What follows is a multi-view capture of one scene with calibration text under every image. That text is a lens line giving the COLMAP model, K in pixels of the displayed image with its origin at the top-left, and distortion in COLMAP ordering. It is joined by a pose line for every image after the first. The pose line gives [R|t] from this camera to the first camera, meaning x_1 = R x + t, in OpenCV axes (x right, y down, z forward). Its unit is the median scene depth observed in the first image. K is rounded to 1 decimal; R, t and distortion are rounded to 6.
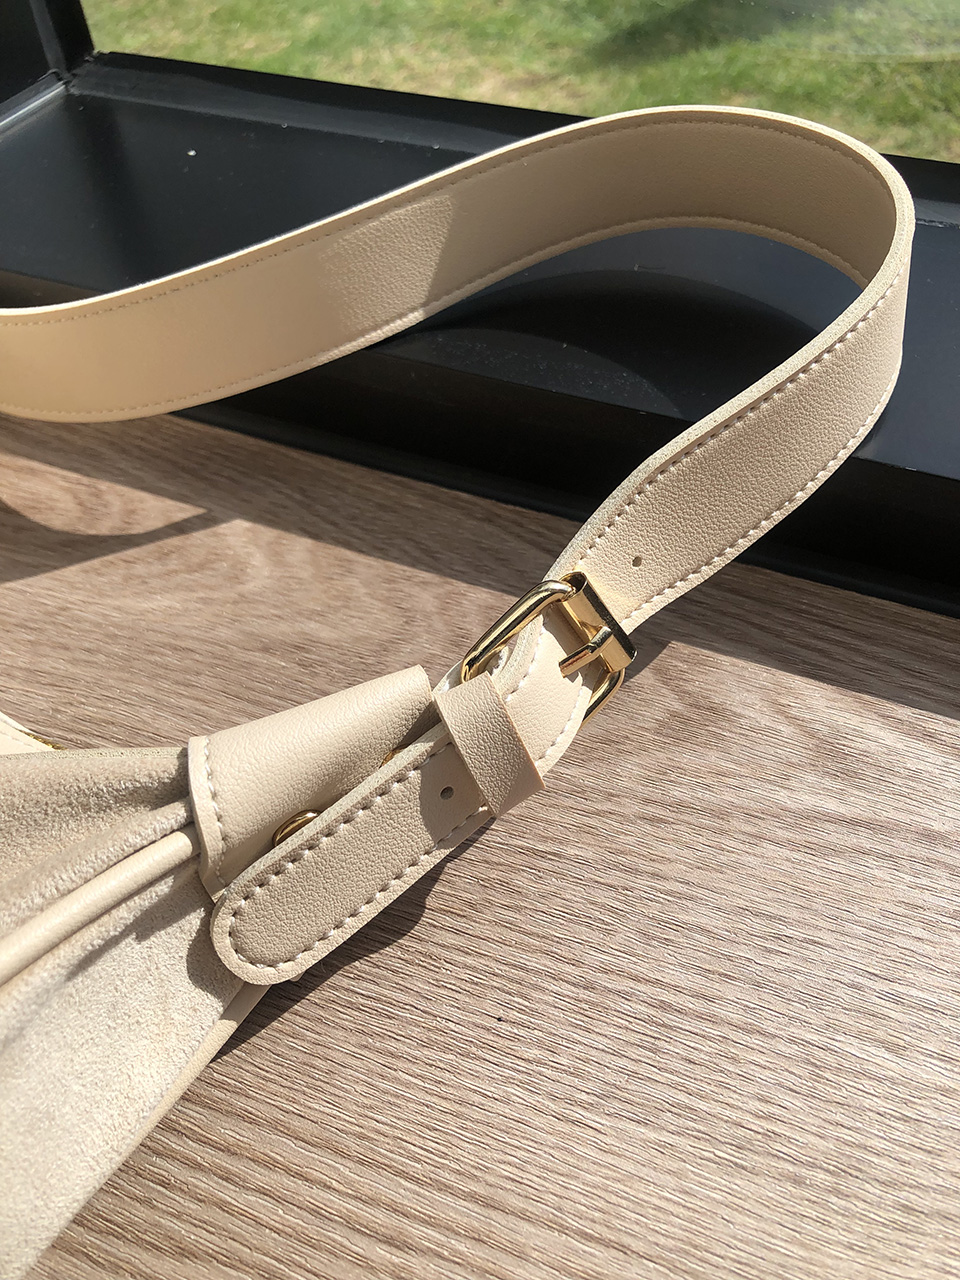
lens RADIAL K [[1073.1, 0, 477.1], [0, 1073.1, 711.4], [0, 0, 1]] dist [0.009690, -0.017406]
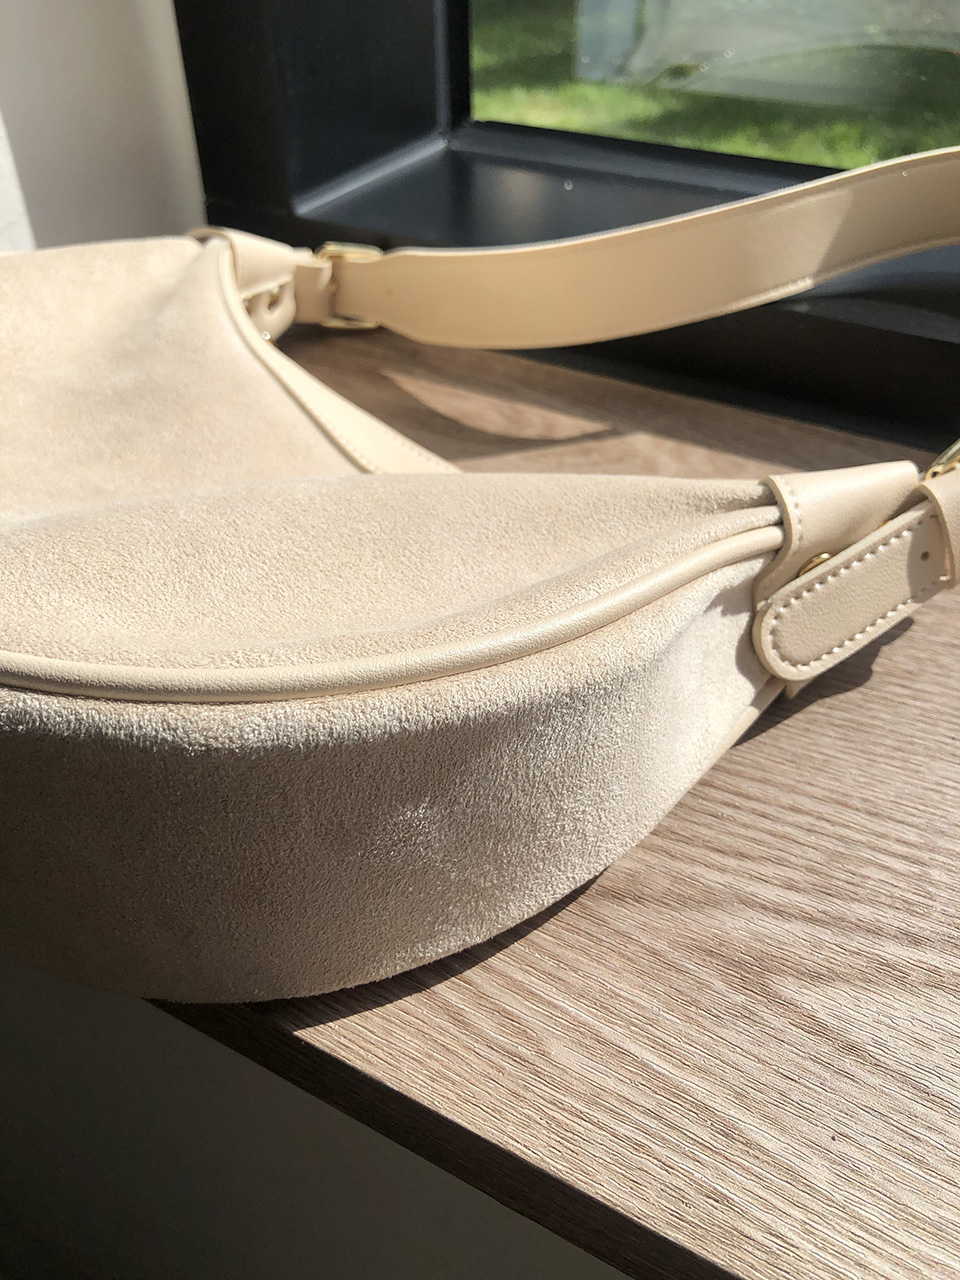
lens RADIAL K [[1073.1, 0, 513.3], [0, 1073.1, 679.9], [0, 0, 1]] dist [0.009690, -0.017406]
pose [[0.996133, 0.084037, -0.025611, -0.492469], [-0.087070, 0.983211, -0.160356, 0.489282], [0.011705, 0.161966, 0.986727, -0.276799]]
